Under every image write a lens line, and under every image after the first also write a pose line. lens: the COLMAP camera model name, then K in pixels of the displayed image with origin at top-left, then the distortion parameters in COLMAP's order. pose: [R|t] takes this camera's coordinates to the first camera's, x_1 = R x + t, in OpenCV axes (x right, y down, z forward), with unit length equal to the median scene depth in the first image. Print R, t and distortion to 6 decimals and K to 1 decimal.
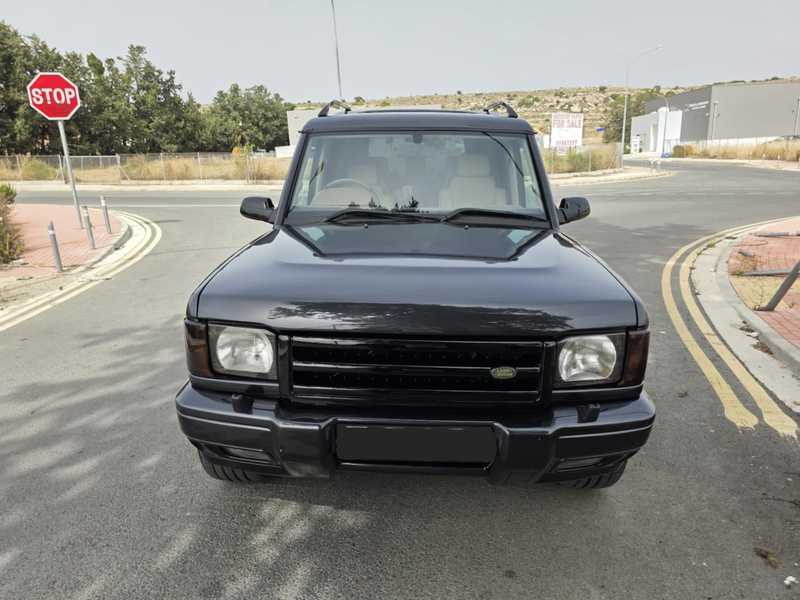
lens RADIAL K [[540.1, 0, 400.0], [0, 540.1, 300.0], [0, 0, 1]] dist [0.049328, -0.044194]
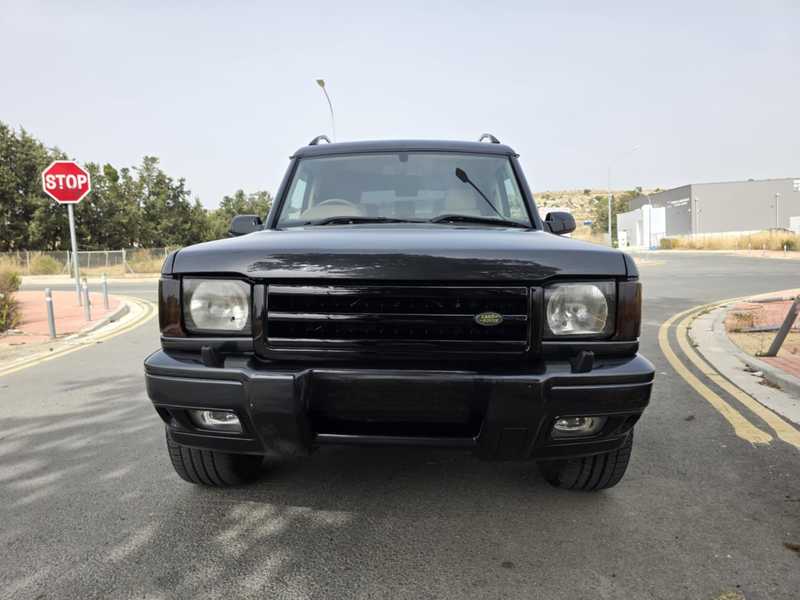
lens RADIAL K [[538.9, 0, 390.0], [0, 538.9, 295.1], [0, 0, 1]] dist [0.047097, -0.041305]
pose [[0.999908, -0.007981, -0.011004, 0.015165], [0.005823, 0.982951, -0.183774, 0.141387], [0.012283, 0.183693, 0.982907, 0.032487]]
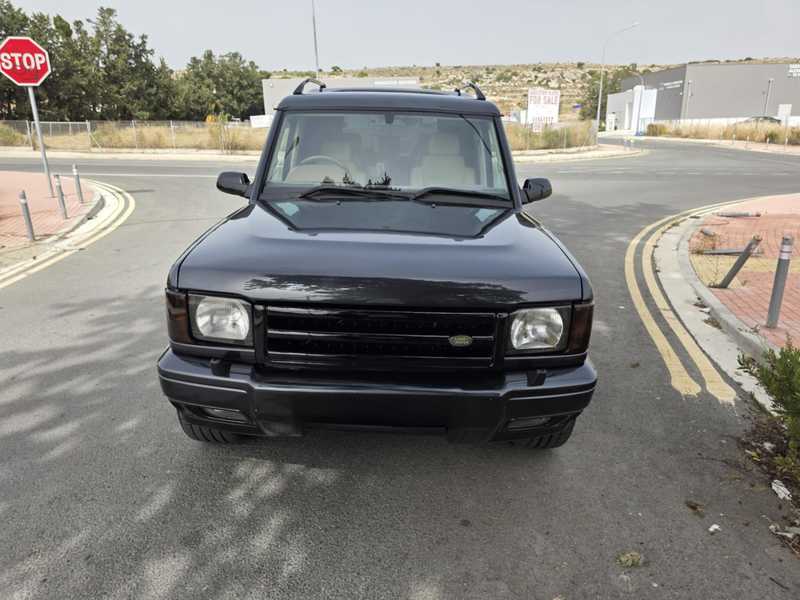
lens RADIAL K [[538.9, 0, 394.4], [0, 538.9, 292.0], [0, 0, 1]] dist [0.051329, -0.048438]
pose [[0.999341, 0.010765, 0.034669, 0.009175], [-0.011923, 0.999371, 0.033386, -0.000022], [-0.034288, -0.033777, 0.998841, -0.046445]]
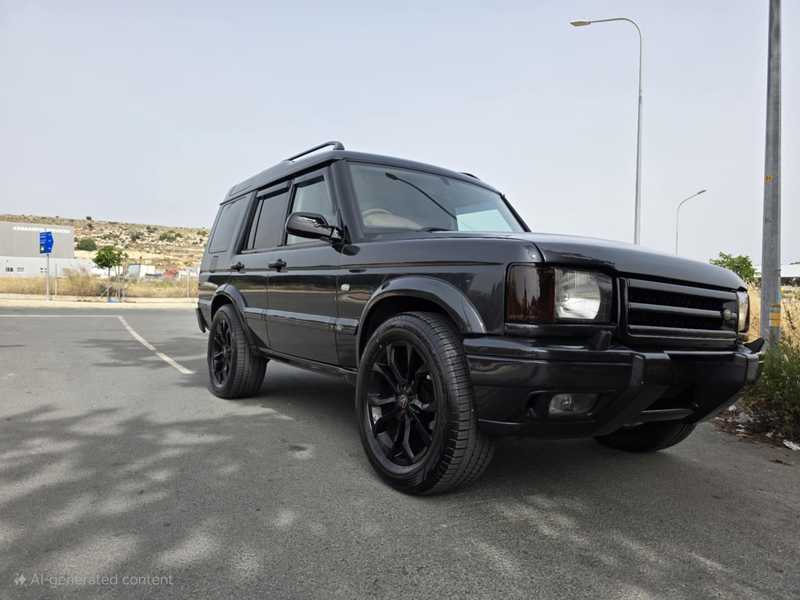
lens RADIAL K [[540.1, 0, 400.0], [0, 540.1, 300.0], [0, 0, 1]] dist [0.049328, -0.044194]
pose [[0.809417, 0.043531, 0.585618, -0.678810], [0.099616, 0.972617, -0.209982, 0.157423], [-0.578723, 0.228300, 0.782917, 0.243538]]
